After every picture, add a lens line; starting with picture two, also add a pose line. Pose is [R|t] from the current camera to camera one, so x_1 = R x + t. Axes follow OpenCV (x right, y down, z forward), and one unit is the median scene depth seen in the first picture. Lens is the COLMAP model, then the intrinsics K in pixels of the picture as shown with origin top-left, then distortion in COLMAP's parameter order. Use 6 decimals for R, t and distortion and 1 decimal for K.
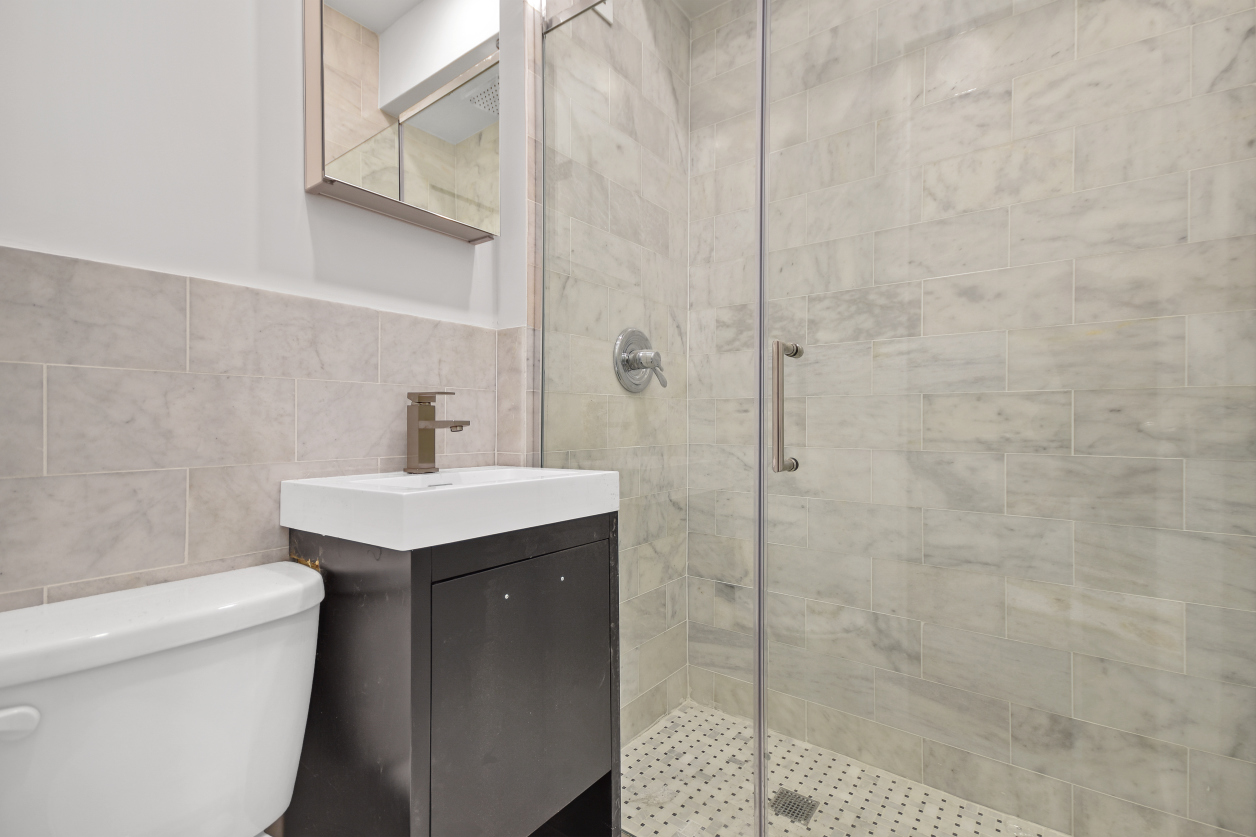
lens RADIAL K [[568.3, 0, 628.4], [0, 568.3, 424.0], [0, 0, 1]] dist [0.001577, -0.000480]
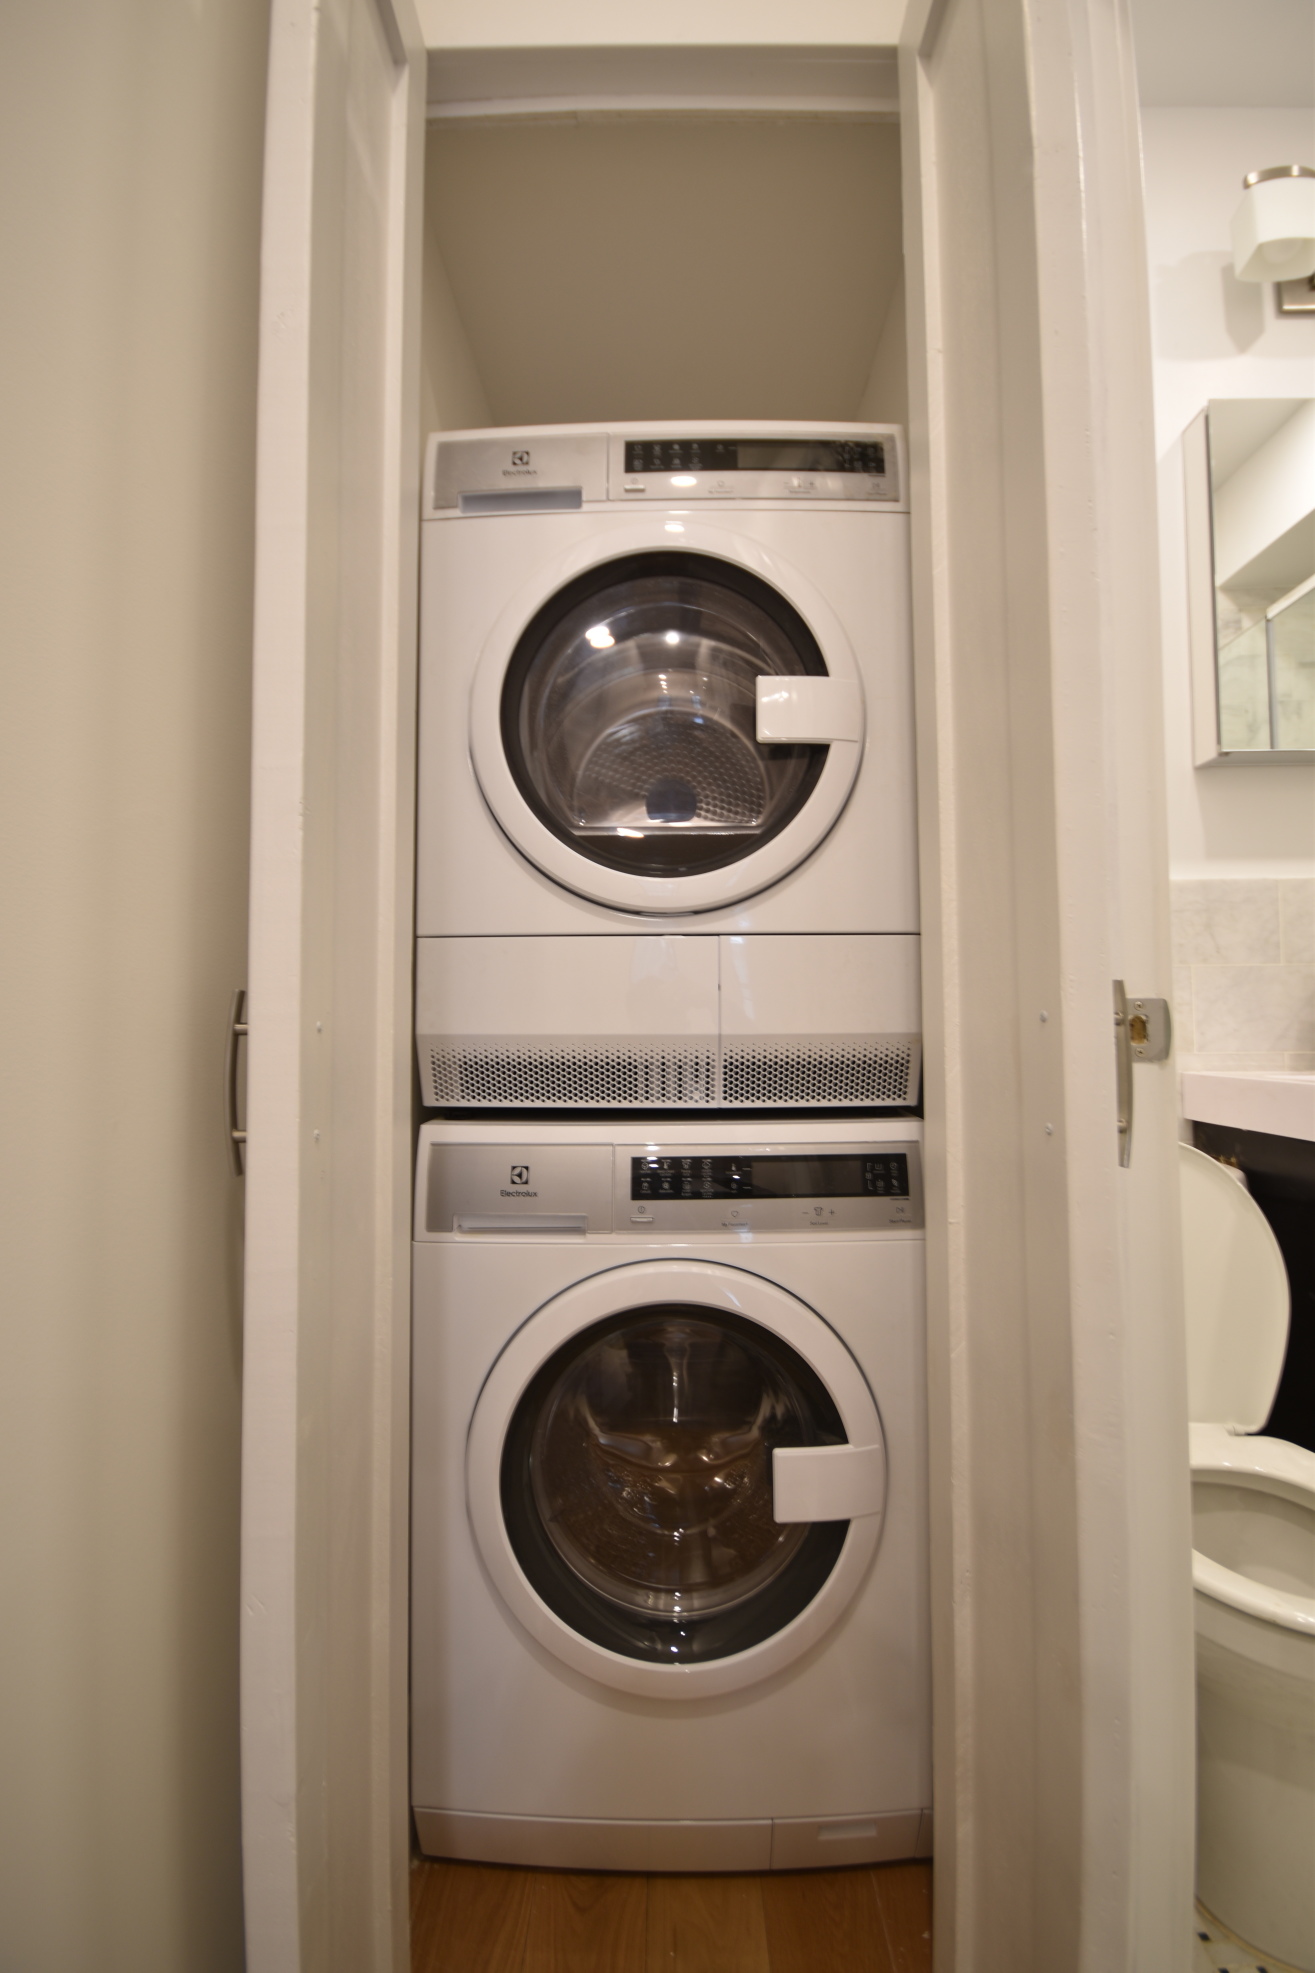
lens RADIAL K [[892.7, 0, 661.8], [0, 892.7, 976.4], [0, 0, 1]] dist [0.001577, -0.000480]
pose [[0.605525, -0.038625, -0.794888, 0.067612], [0.005499, 0.999001, -0.044354, 0.000150], [0.795807, 0.022487, 0.605133, -0.614355]]
